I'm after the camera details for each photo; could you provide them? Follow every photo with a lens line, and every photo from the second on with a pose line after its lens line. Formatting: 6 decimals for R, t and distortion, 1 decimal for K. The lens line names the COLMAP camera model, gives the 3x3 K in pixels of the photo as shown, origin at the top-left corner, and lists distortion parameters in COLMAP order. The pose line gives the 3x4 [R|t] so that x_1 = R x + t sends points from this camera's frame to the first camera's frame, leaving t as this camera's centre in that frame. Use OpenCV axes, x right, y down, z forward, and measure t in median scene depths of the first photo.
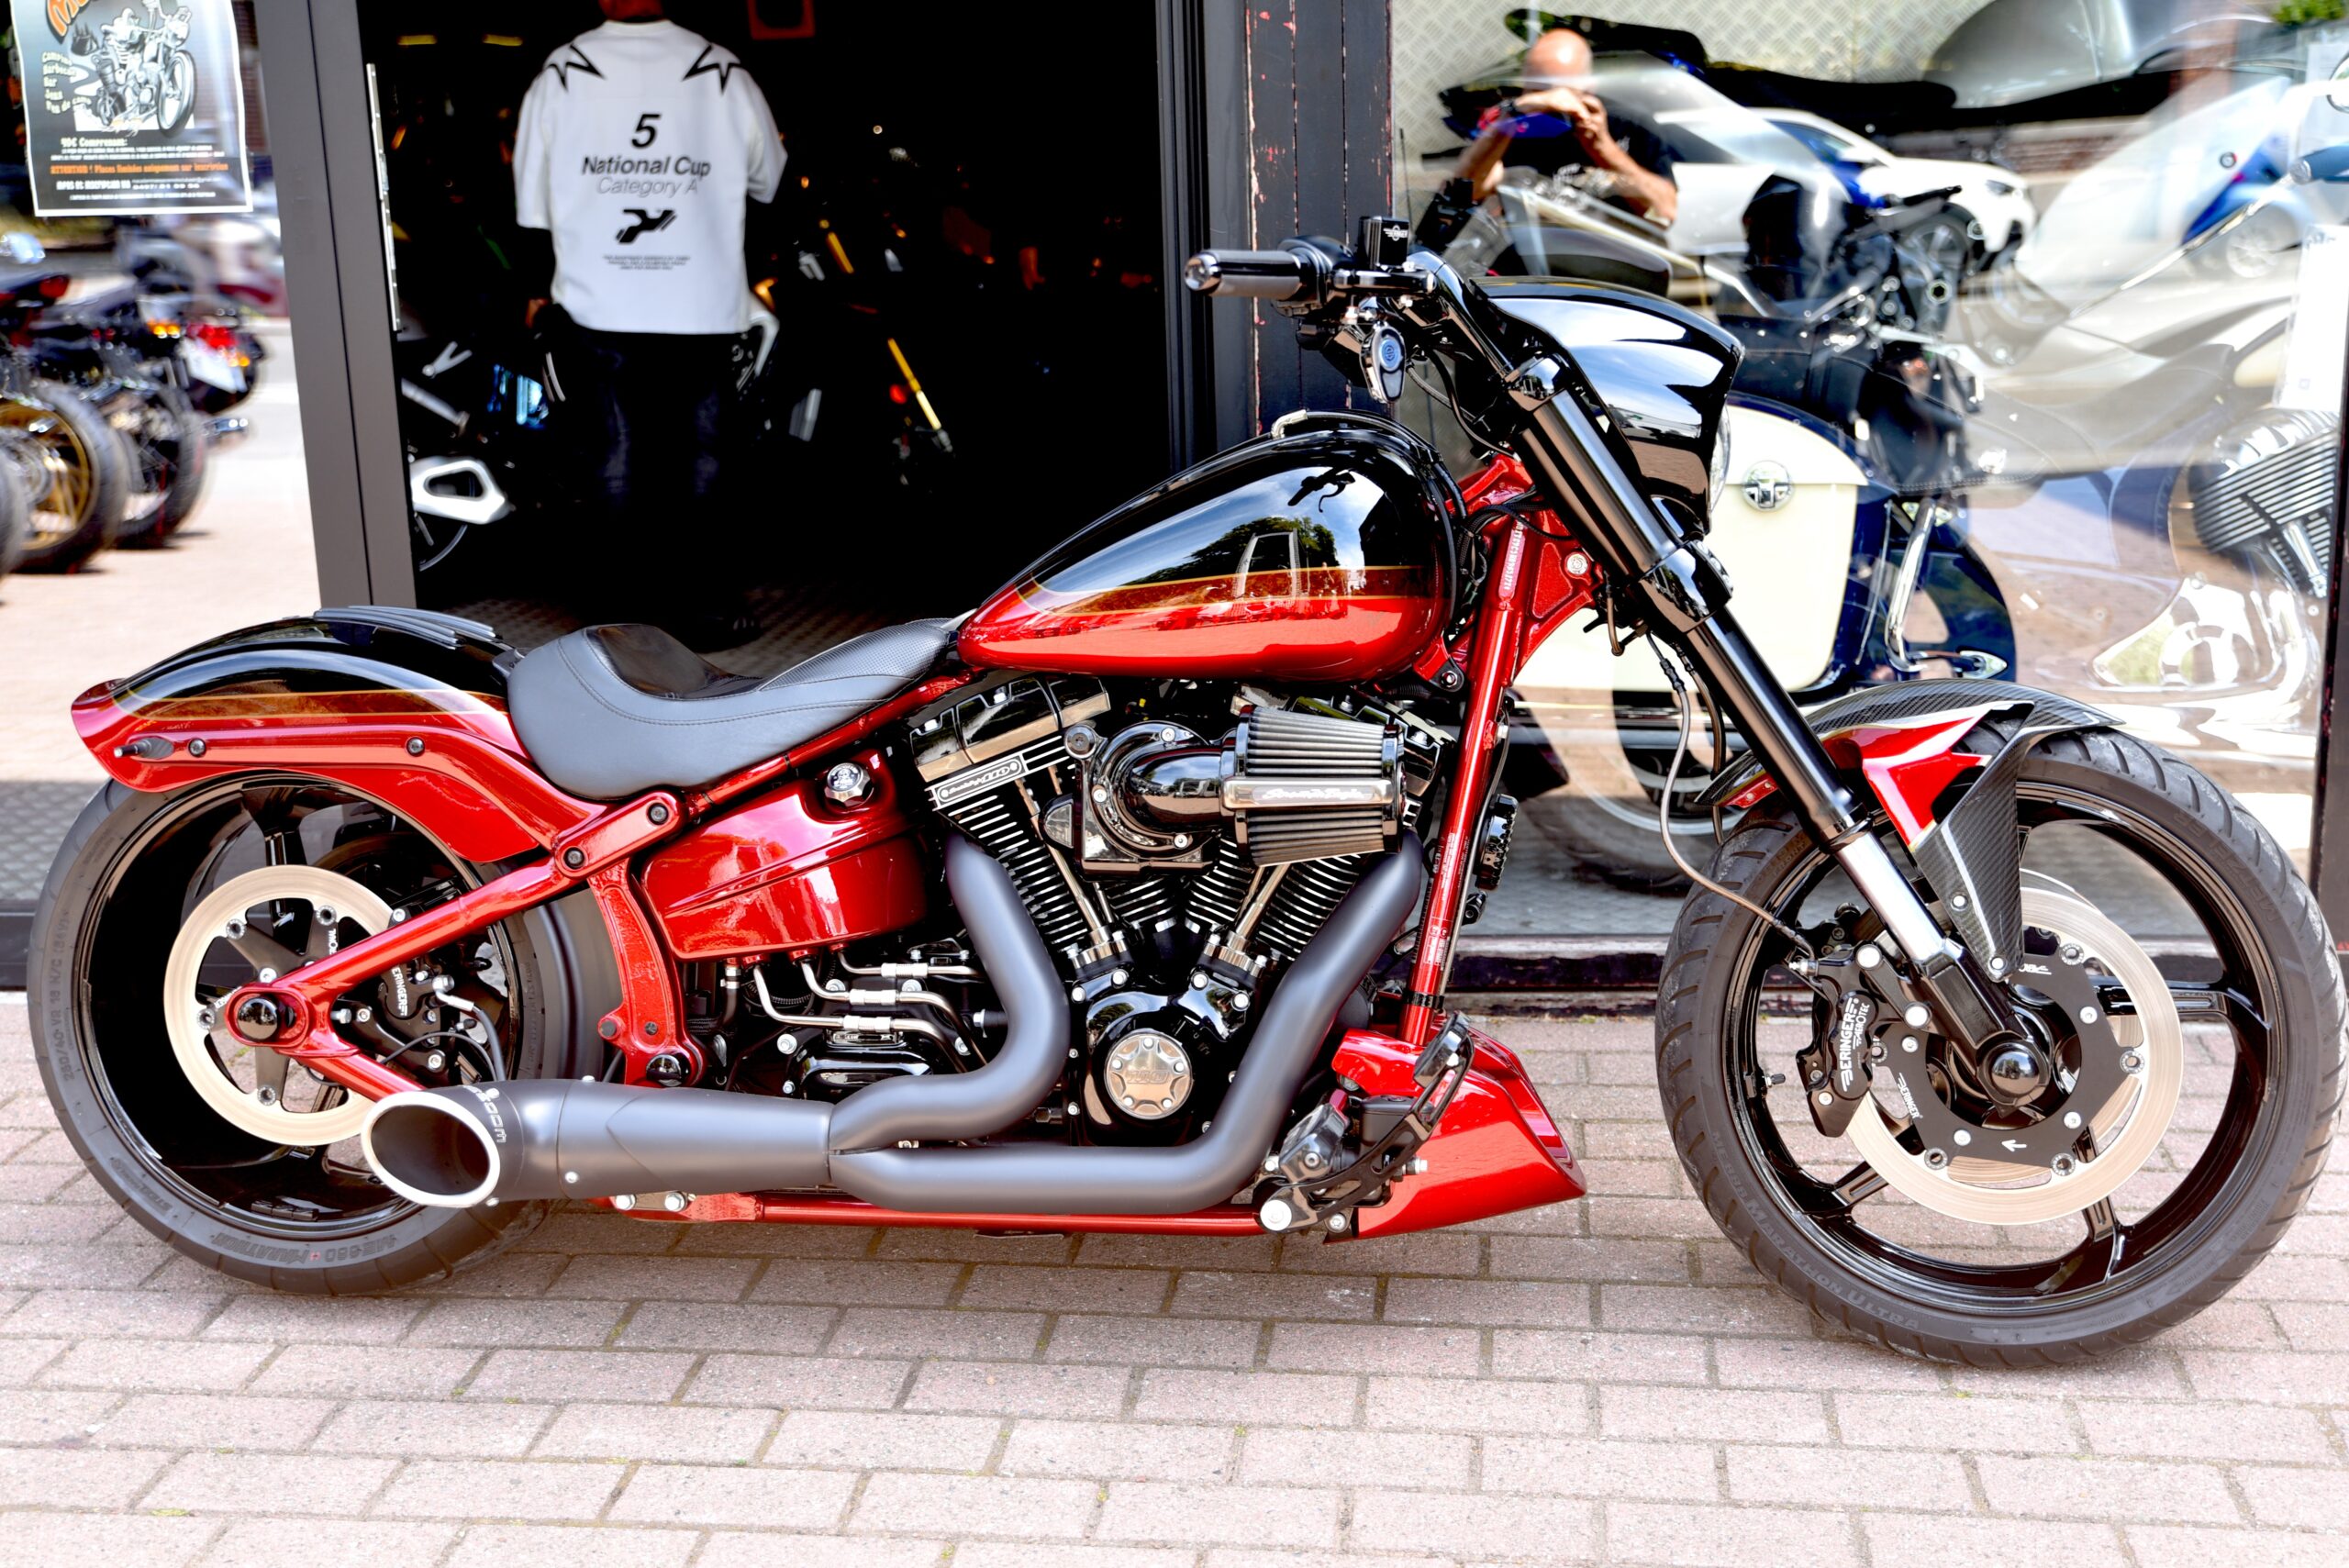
lens RADIAL K [[2723.3, 0, 1192.7], [0, 2723.3, 796.2], [0, 0, 1]] dist [0.025781, 0.000000]
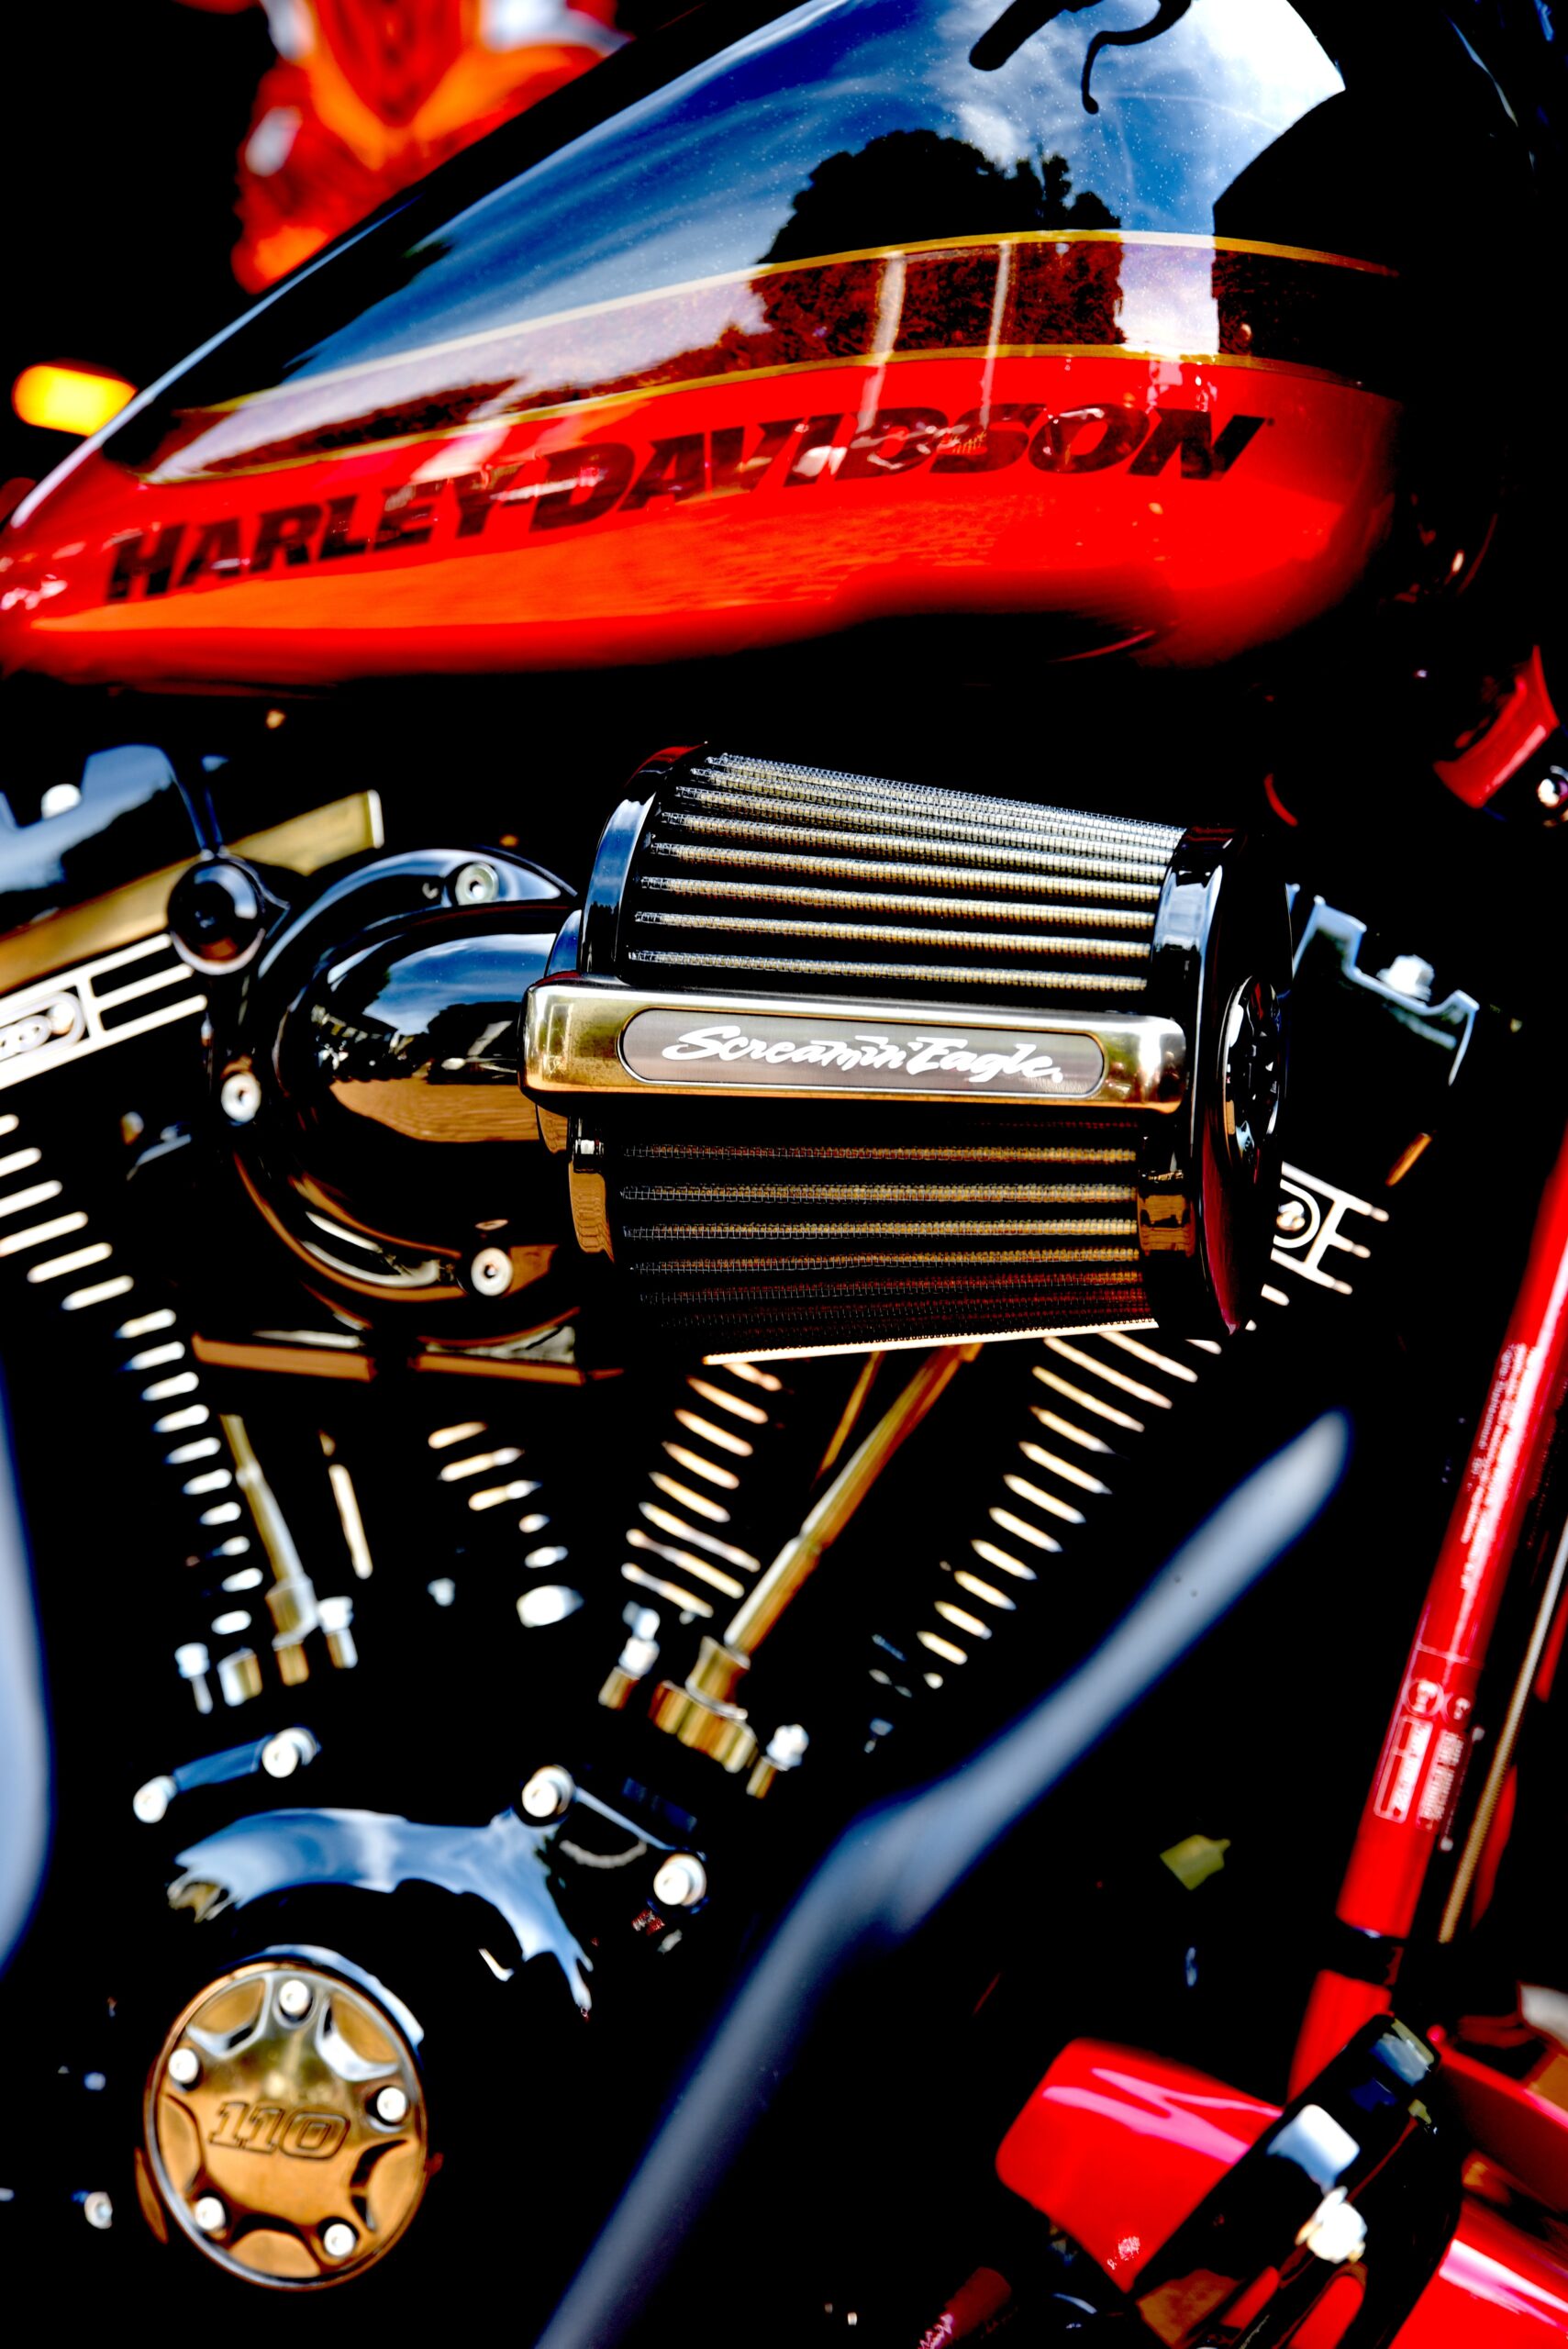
lens RADIAL K [[3662.8, 0, 790.3], [0, 3662.8, 1164.5], [0, 0, 1]] dist [0.073099, 0.000000]
pose [[0.973976, 0.064715, -0.217214, 0.103040], [-0.091651, 0.988975, -0.116311, 0.045348], [0.207292, 0.133192, 0.969170, 0.626633]]
